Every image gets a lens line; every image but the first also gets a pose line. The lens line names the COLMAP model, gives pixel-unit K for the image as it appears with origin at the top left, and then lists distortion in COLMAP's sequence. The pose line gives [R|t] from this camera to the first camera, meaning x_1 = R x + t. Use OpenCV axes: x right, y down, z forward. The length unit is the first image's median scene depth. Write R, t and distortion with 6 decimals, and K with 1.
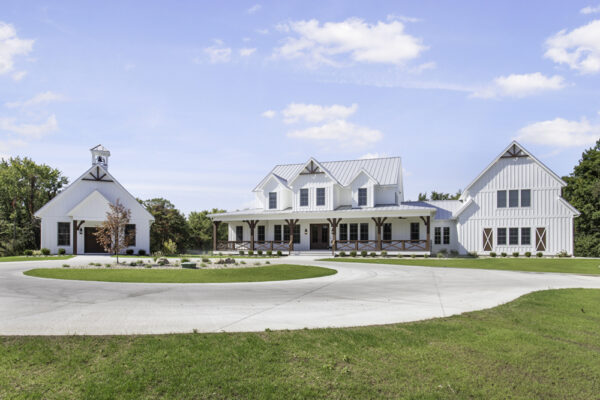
lens RADIAL K [[392.4, 0, 300.0], [0, 392.4, 200.0], [0, 0, 1]] dist [-0.002133, -0.000321]
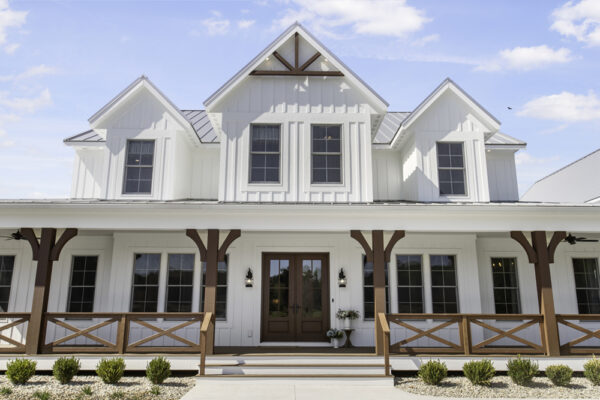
lens RADIAL K [[463.6, 0, 300.0], [0, 463.6, 200.0], [0, 0, 1]] dist [0.010647, 0.002223]
pose [[0.945272, 0.077236, 0.317011, -0.066956], [-0.042095, 0.992328, -0.116247, 0.063089], [-0.323557, 0.096541, 0.941271, 0.682525]]
